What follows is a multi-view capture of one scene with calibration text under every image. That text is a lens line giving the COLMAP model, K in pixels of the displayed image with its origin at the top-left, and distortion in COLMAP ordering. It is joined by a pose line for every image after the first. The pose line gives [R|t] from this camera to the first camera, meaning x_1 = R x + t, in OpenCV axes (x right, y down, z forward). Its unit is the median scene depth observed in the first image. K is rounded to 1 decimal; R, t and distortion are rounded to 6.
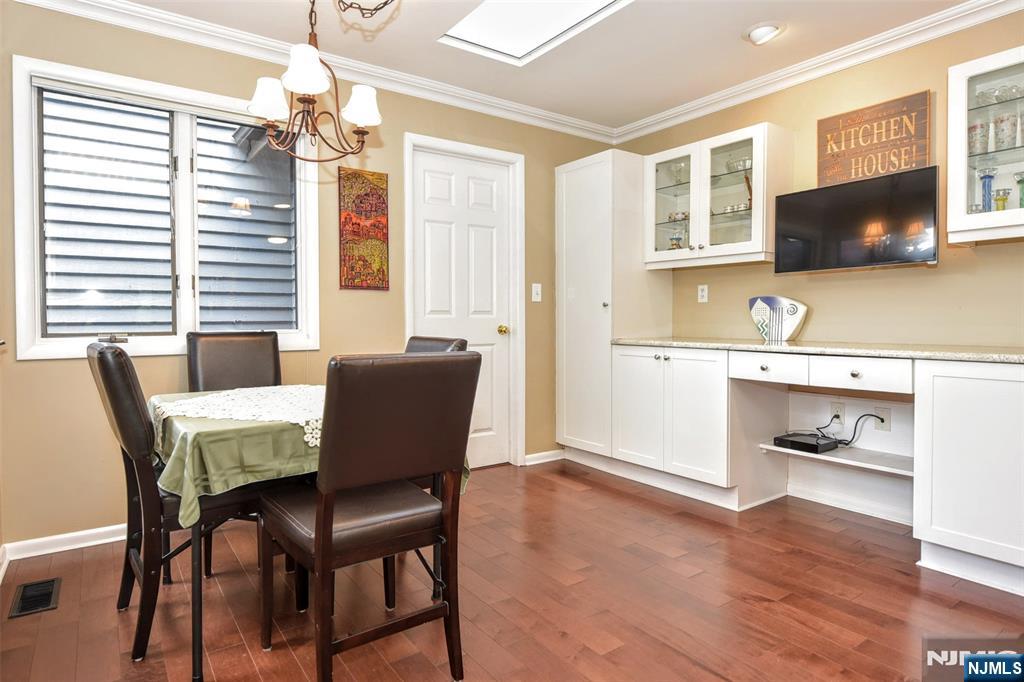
lens RADIAL K [[575.0, 0, 507.2], [0, 575.0, 334.8], [0, 0, 1]] dist [-0.001119, 0.000102]
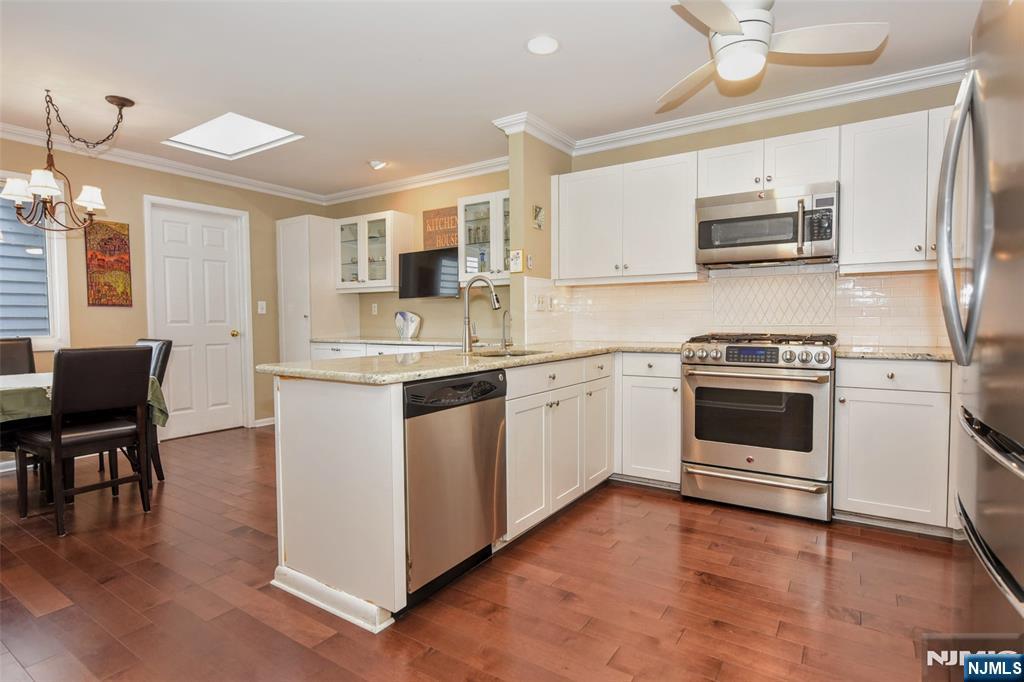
lens RADIAL K [[510.1, 0, 517.8], [0, 510.1, 342.2], [0, 0, 1]] dist [0.002635, -0.000290]
pose [[0.933533, -0.019320, 0.357969, 0.233284], [0.015057, 0.999779, 0.014691, 0.005505], [-0.358174, -0.008325, 0.933618, -0.523854]]
